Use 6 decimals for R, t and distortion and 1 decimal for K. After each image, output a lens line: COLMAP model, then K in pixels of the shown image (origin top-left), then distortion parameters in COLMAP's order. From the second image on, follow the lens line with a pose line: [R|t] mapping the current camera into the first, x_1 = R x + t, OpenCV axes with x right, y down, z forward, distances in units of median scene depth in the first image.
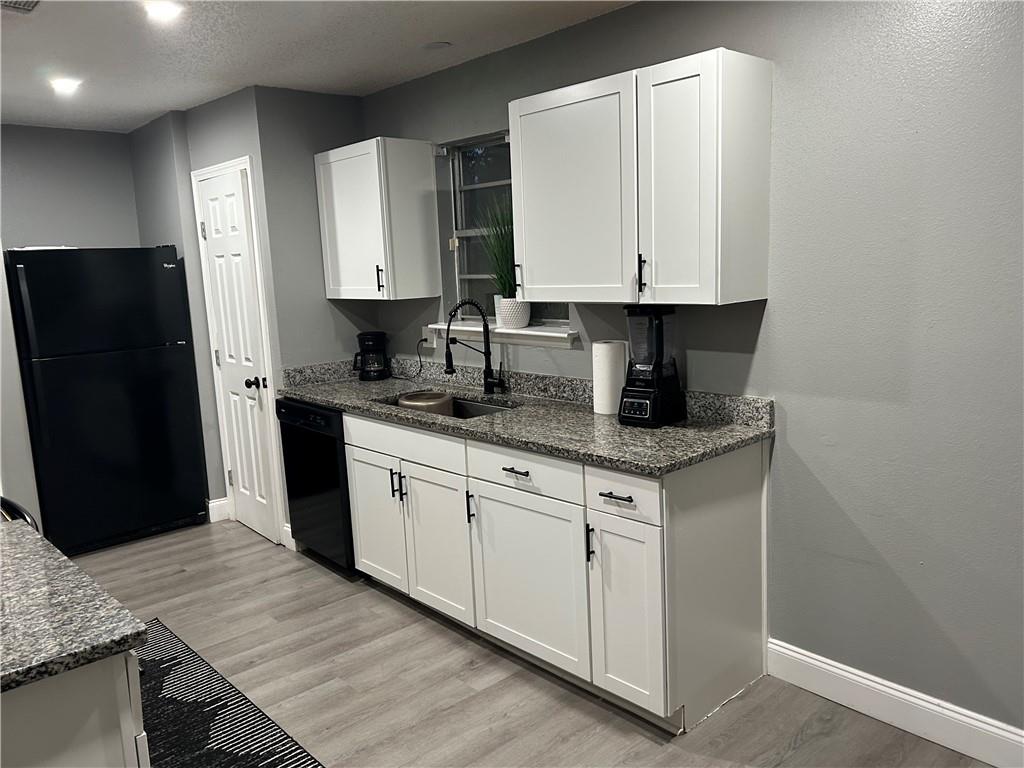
lens RADIAL K [[763.6, 0, 513.6], [0, 763.6, 384.3], [0, 0, 1]] dist [0.054302, -0.060886]
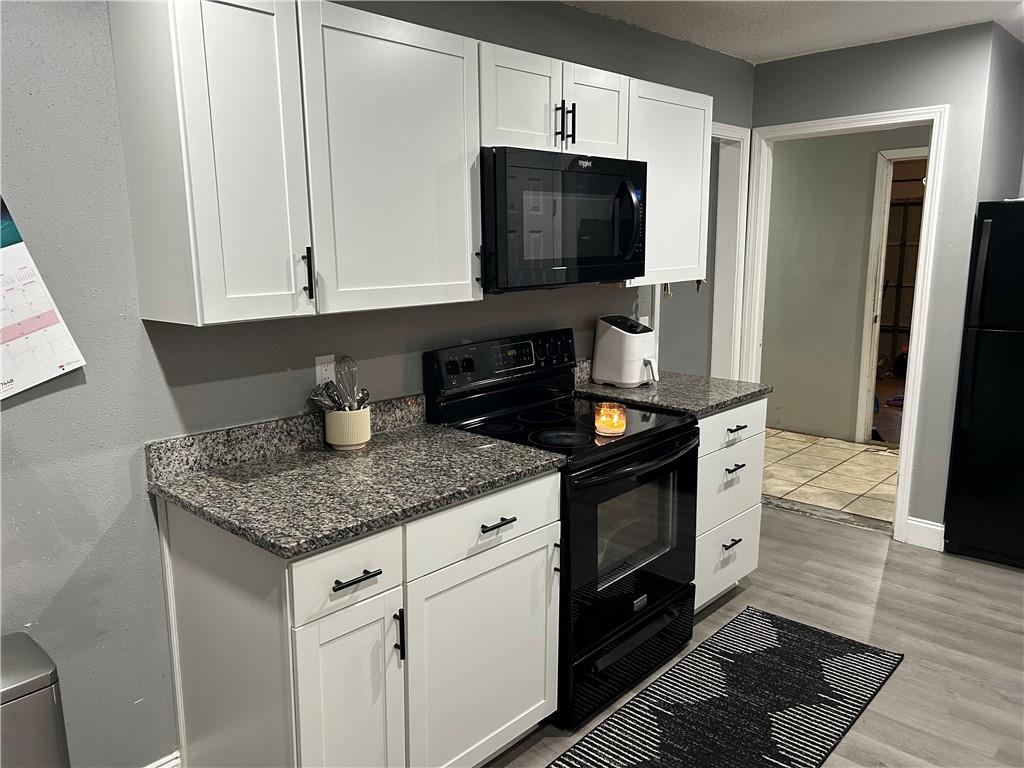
lens RADIAL K [[763.6, 0, 513.1], [0, 763.6, 385.7], [0, 0, 1]] dist [0.054302, -0.060886]
pose [[0.079247, 0.224205, -0.971315, 0.493424], [-0.154071, 0.965426, 0.210275, -0.173300], [0.984877, 0.132988, 0.111050, 0.908120]]
